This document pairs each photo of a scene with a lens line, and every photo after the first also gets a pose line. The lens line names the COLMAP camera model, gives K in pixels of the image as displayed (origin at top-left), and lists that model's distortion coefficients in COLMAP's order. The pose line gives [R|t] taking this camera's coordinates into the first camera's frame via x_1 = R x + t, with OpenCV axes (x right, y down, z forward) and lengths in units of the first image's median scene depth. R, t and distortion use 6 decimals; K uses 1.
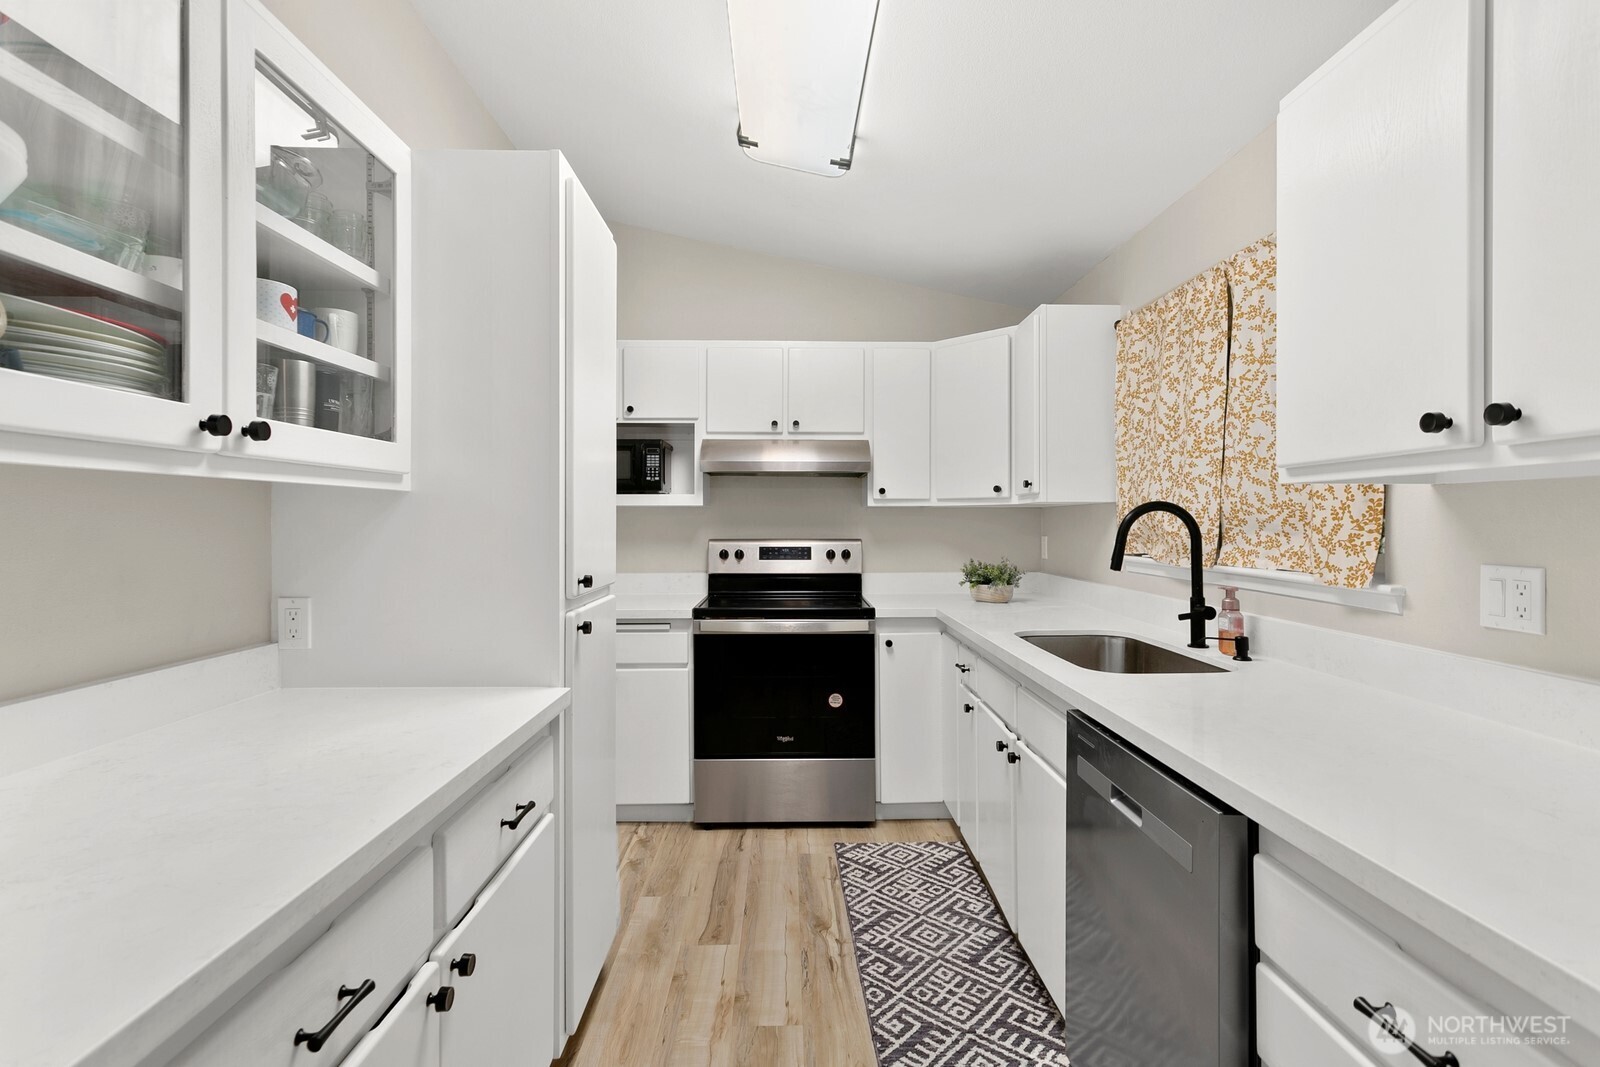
lens RADIAL K [[755.7, 0, 800.3], [0, 755.7, 520.7], [0, 0, 1]] dist [0.000490, -0.001086]
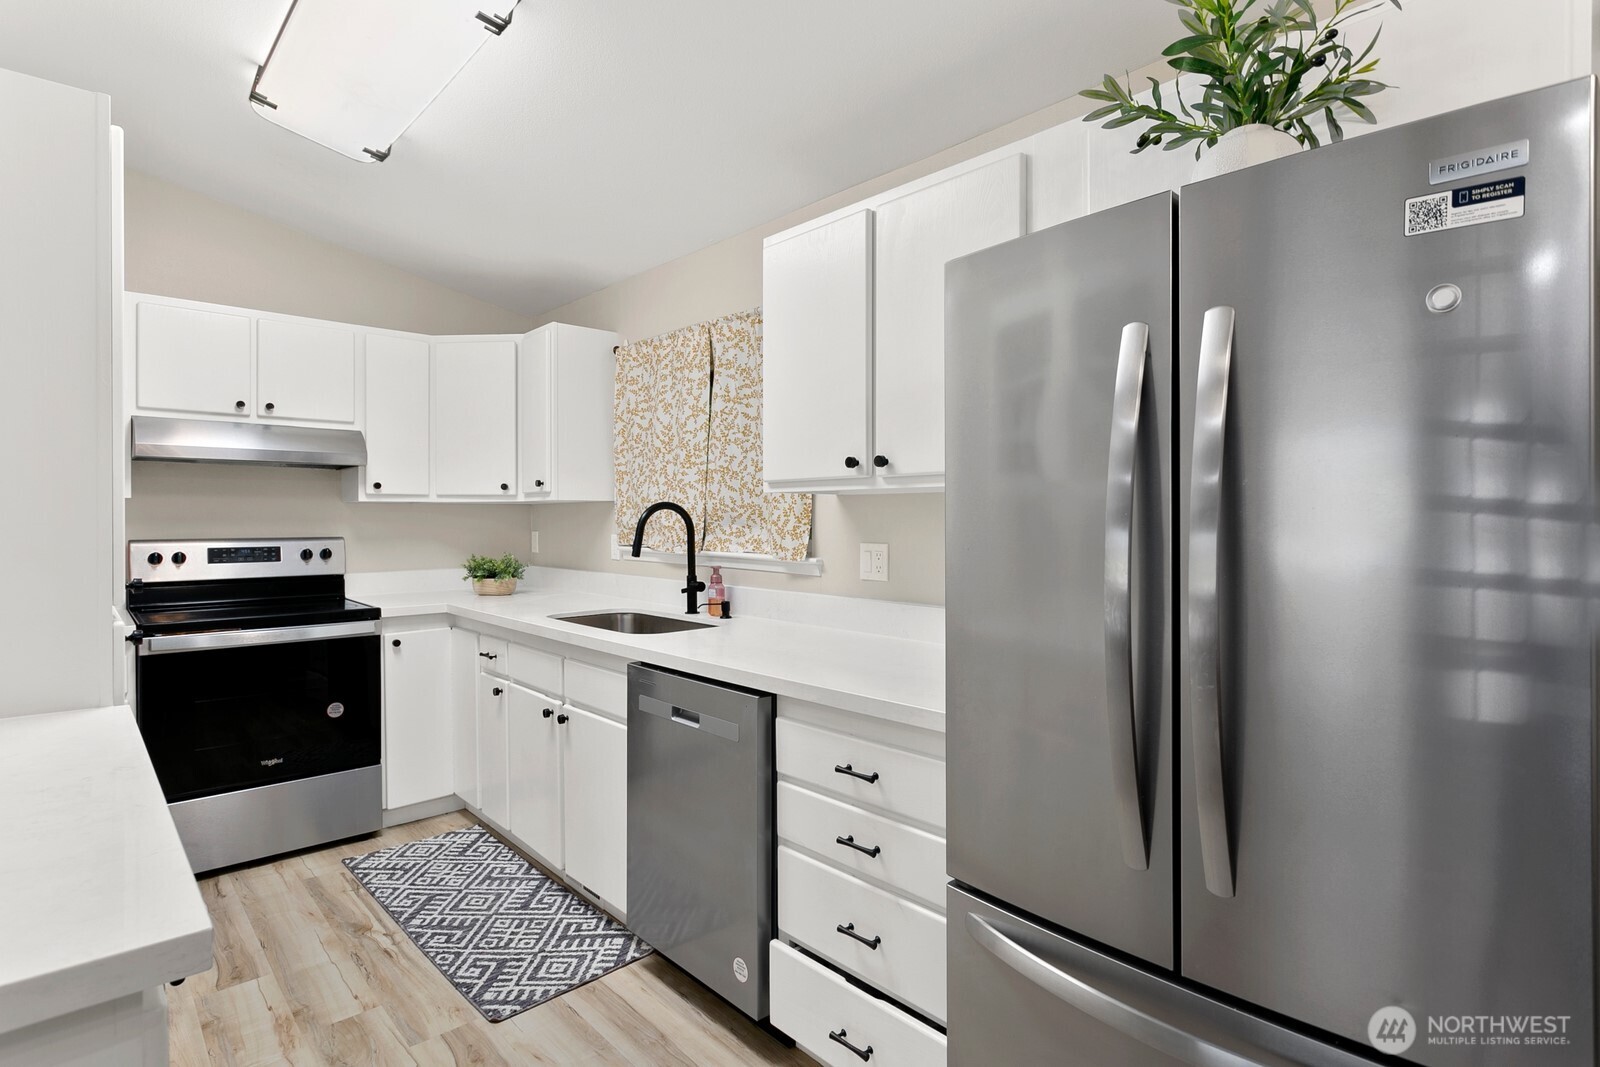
lens RADIAL K [[822.6, 0, 796.0], [0, 822.6, 522.8], [0, 0, 1]] dist [-0.000227, 0.001567]
pose [[0.756131, -0.005083, 0.654400, -0.257022], [-0.000052, 0.999969, 0.007828, -0.001061], [-0.654420, -0.005953, 0.756108, -0.186429]]
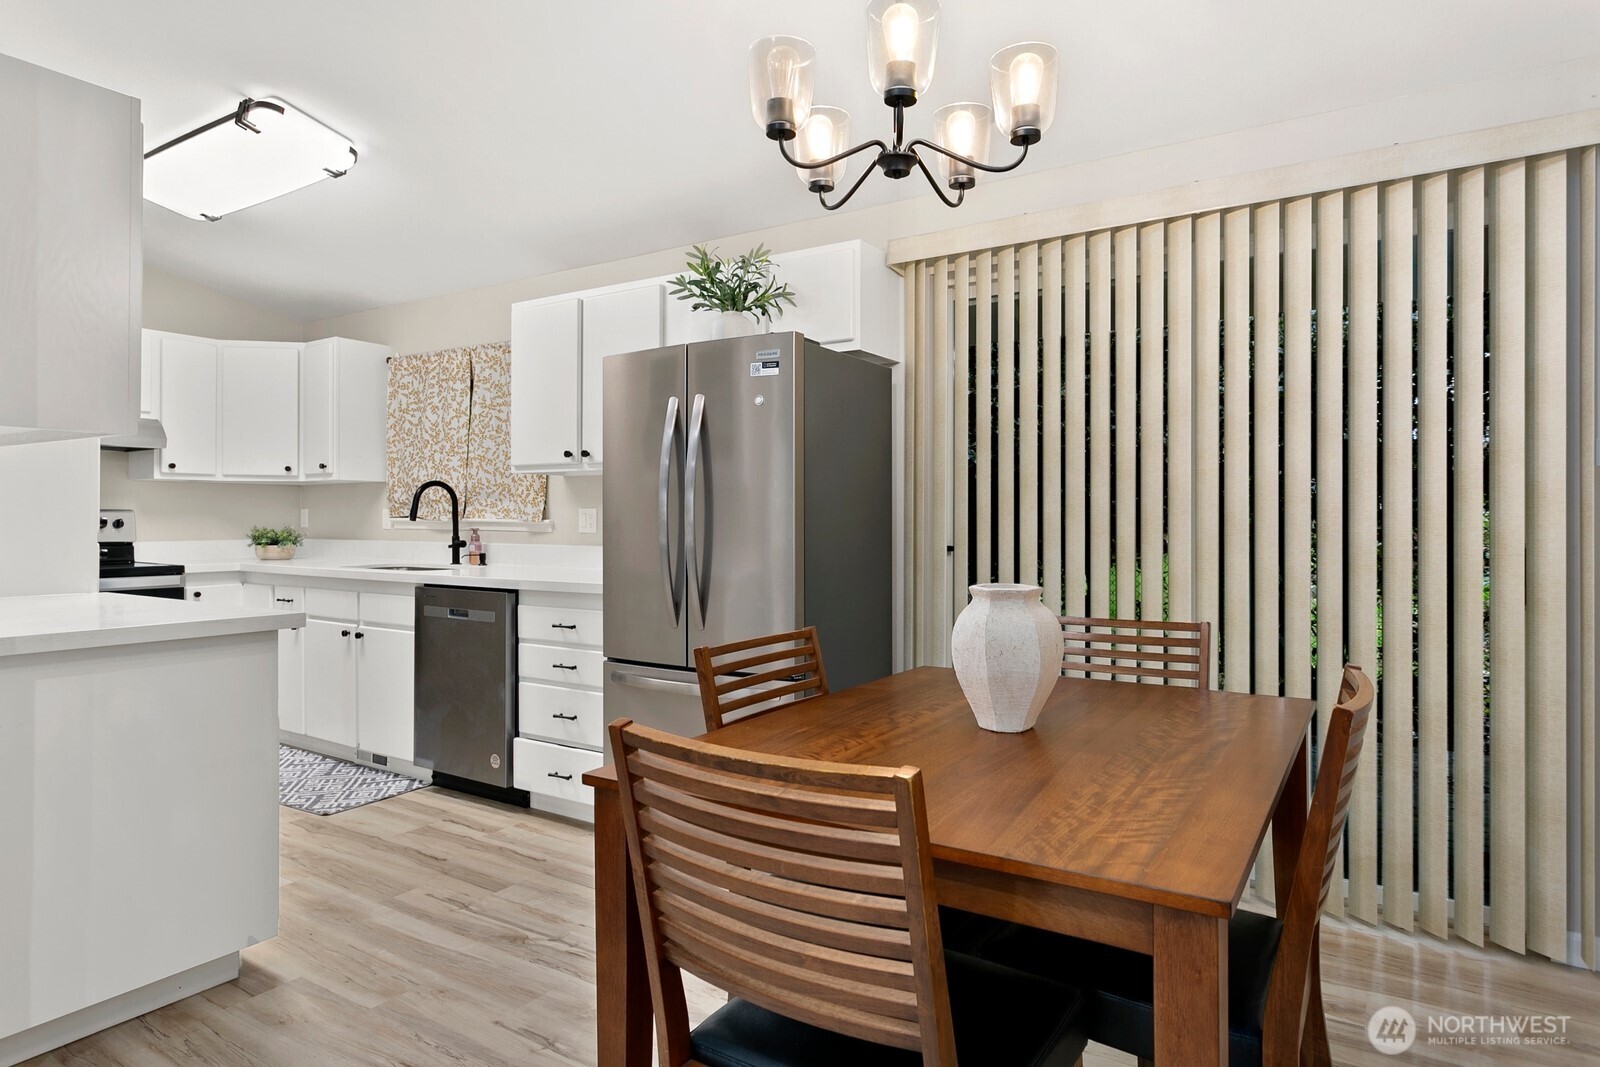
lens RADIAL K [[931.6, 0, 795.9], [0, 931.6, 519.3], [0, 0, 1]] dist [0.003608, 0.002182]
pose [[0.568088, 0.000205, 0.822968, -0.768972], [-0.003073, 0.999994, 0.001872, 0.053215], [-0.822962, -0.003592, 0.568085, -0.839484]]
